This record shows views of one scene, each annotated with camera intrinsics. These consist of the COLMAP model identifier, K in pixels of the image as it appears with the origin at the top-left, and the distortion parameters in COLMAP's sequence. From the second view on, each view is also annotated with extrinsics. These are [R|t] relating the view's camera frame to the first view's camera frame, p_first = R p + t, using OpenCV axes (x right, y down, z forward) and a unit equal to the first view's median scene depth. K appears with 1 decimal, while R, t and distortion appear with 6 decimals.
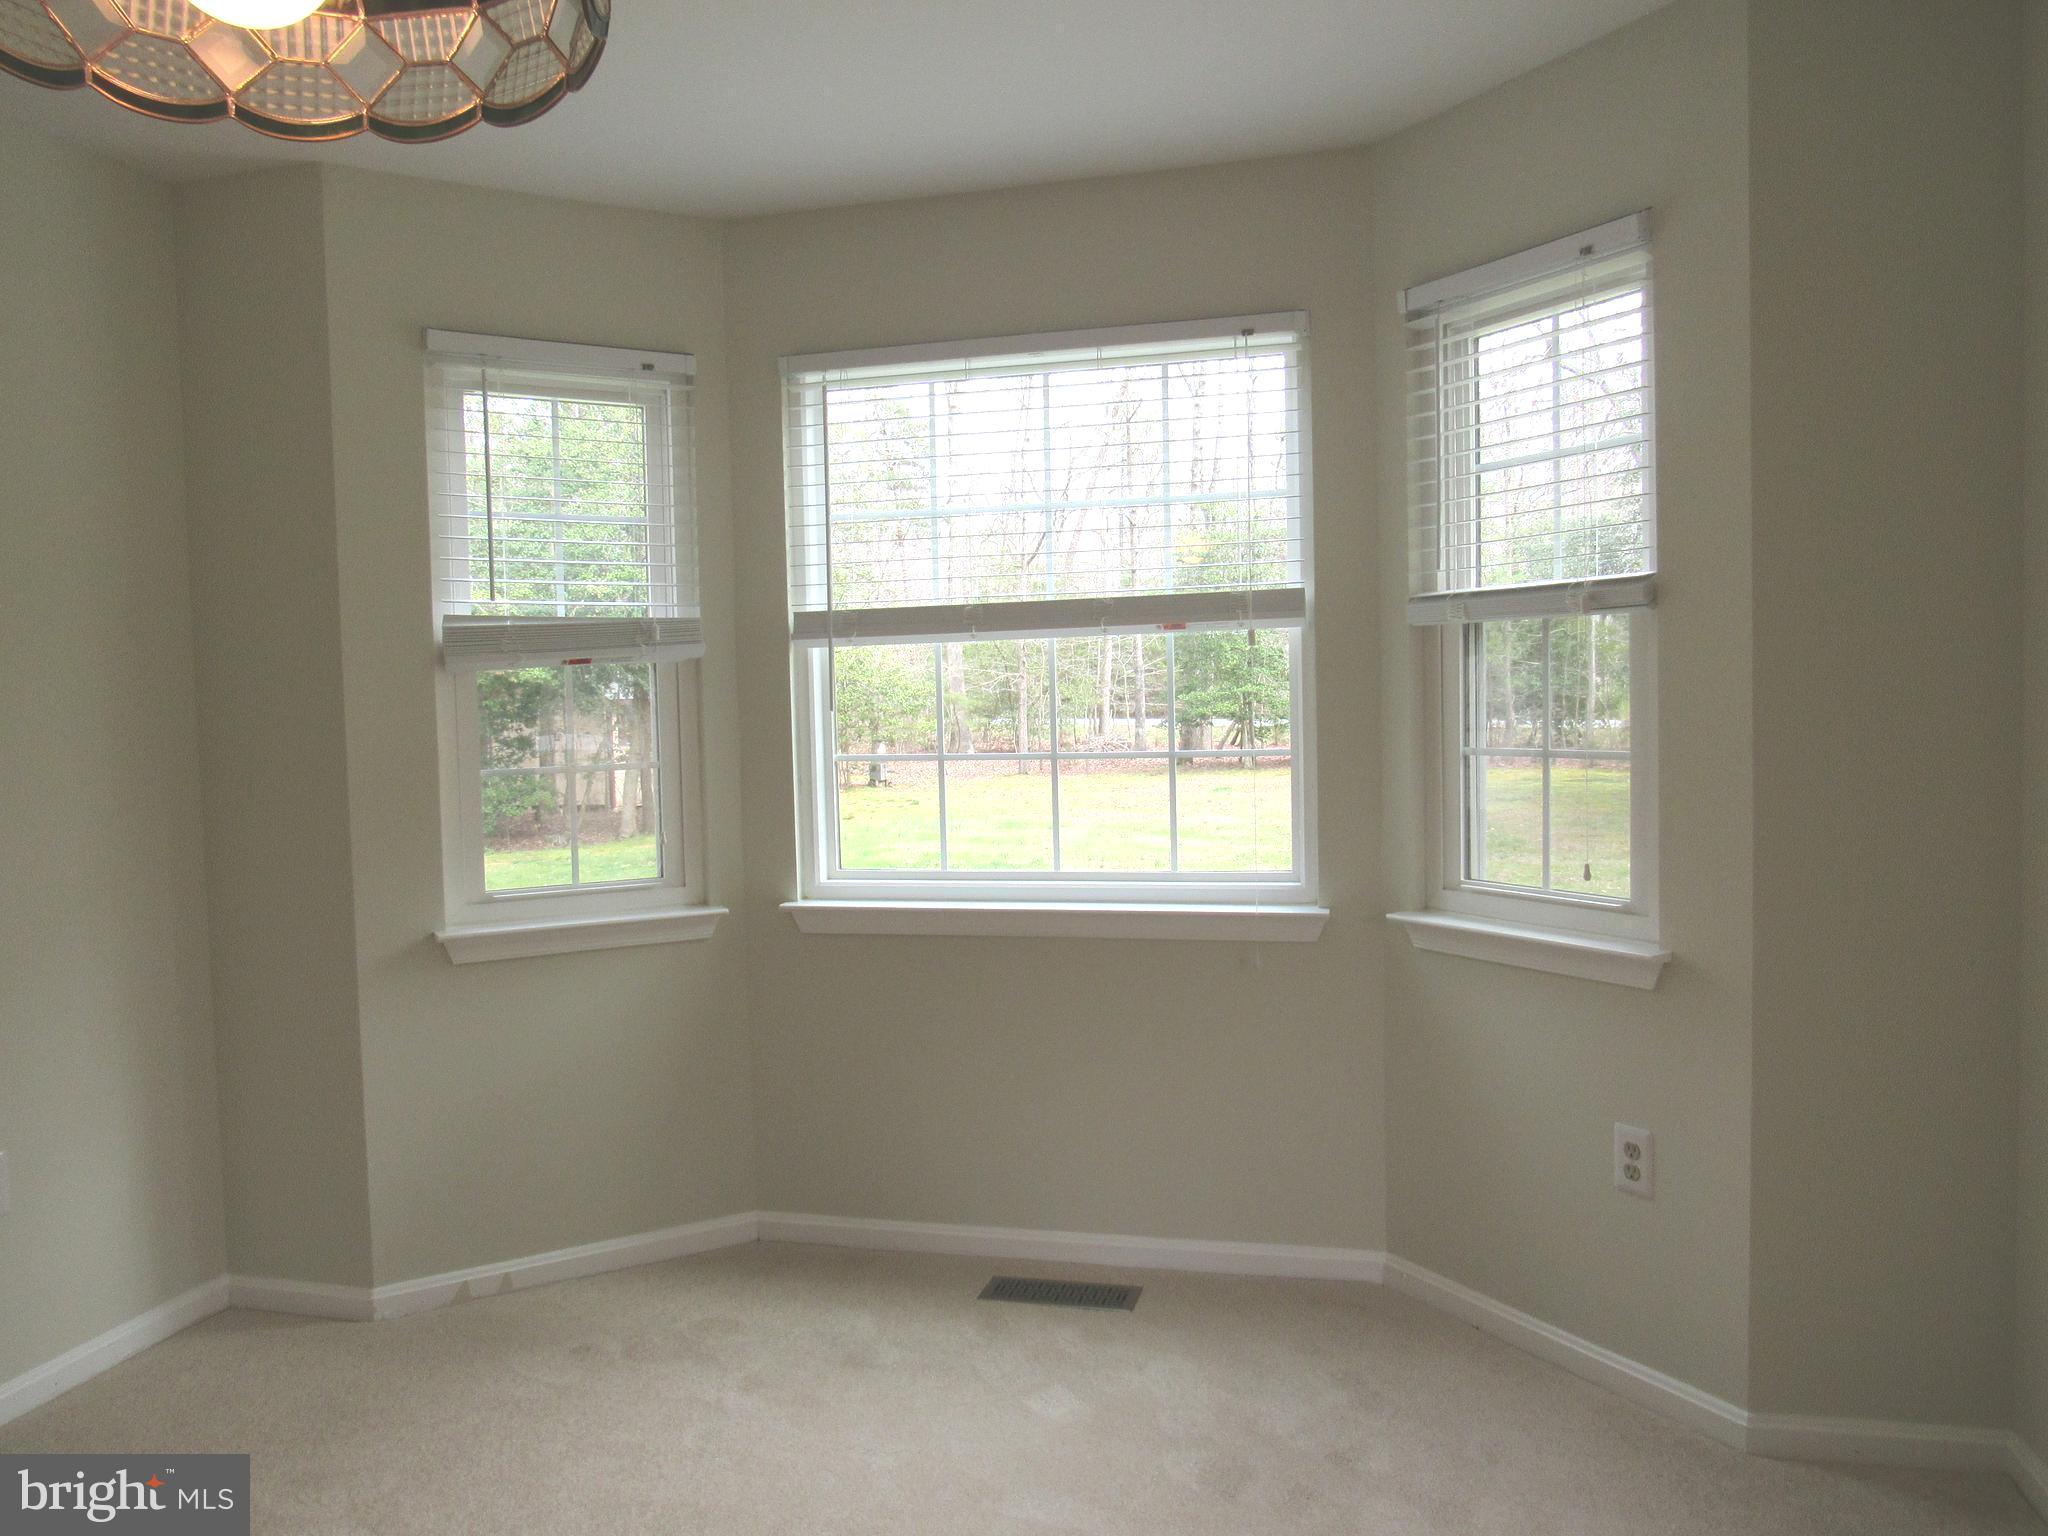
lens RADIAL K [[1460.6, 0, 1021.5], [0, 1460.6, 765.6], [0, 0, 1]] dist [-0.031524, 0.013750]
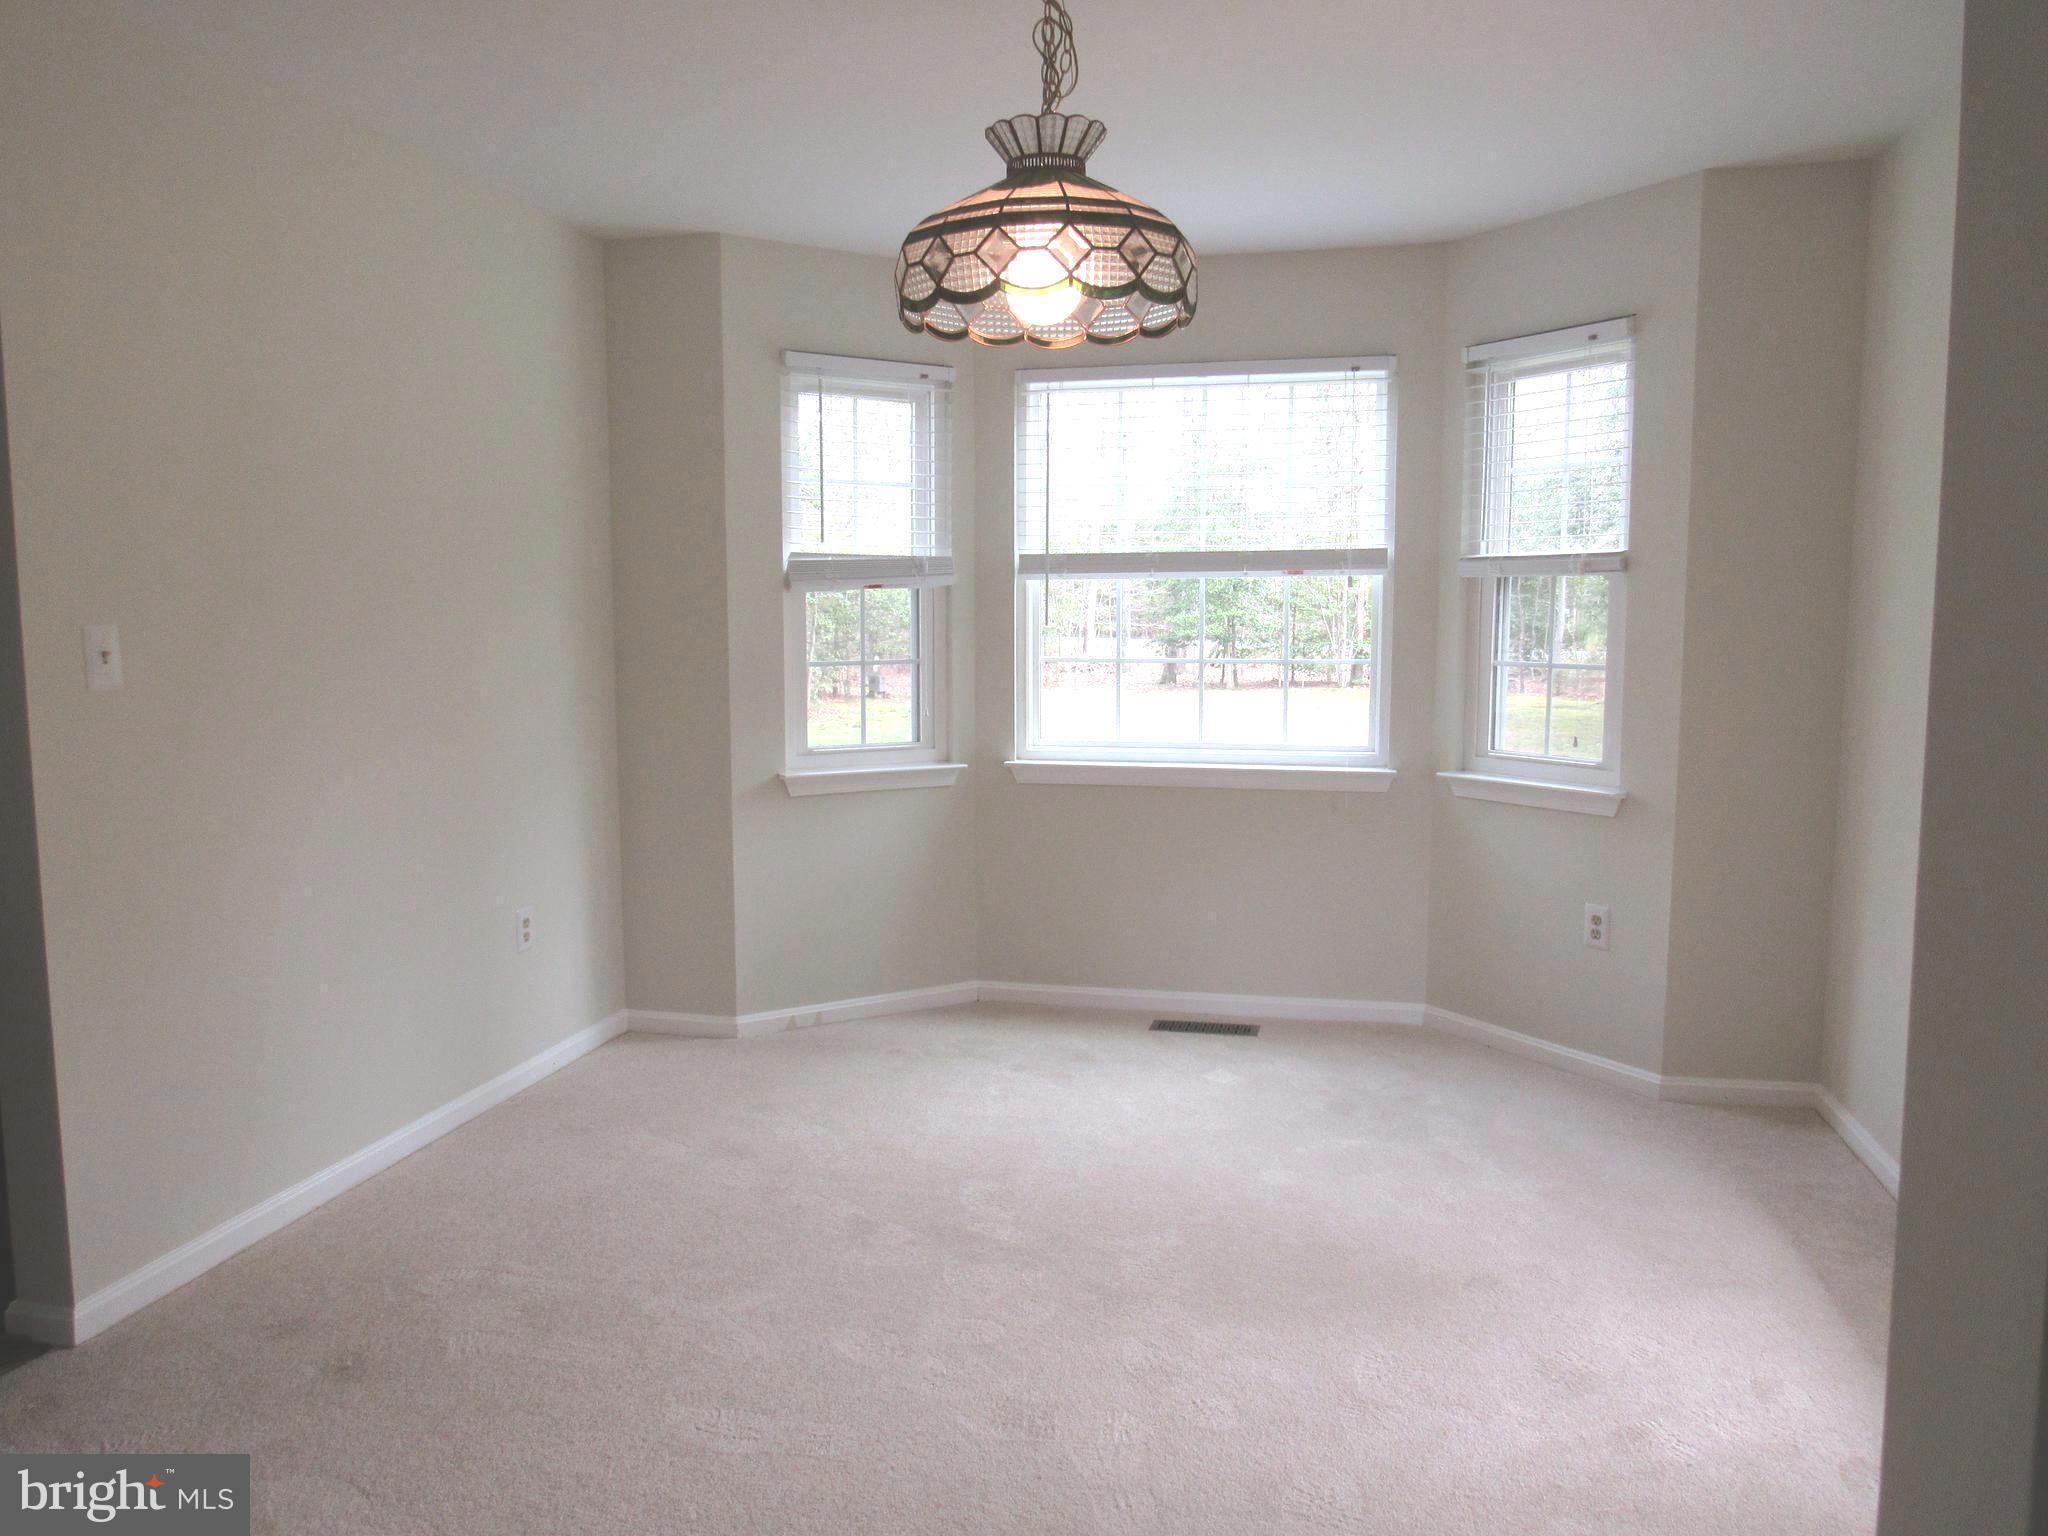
lens RADIAL K [[1460.6, 0, 1023.2], [0, 1460.6, 770.3], [0, 0, 1]] dist [-0.031524, 0.013750]
pose [[0.999466, 0.020880, 0.025117, -0.199990], [-0.022330, 0.998015, 0.058885, 0.021238], [-0.023837, -0.059415, 0.997949, -0.450957]]
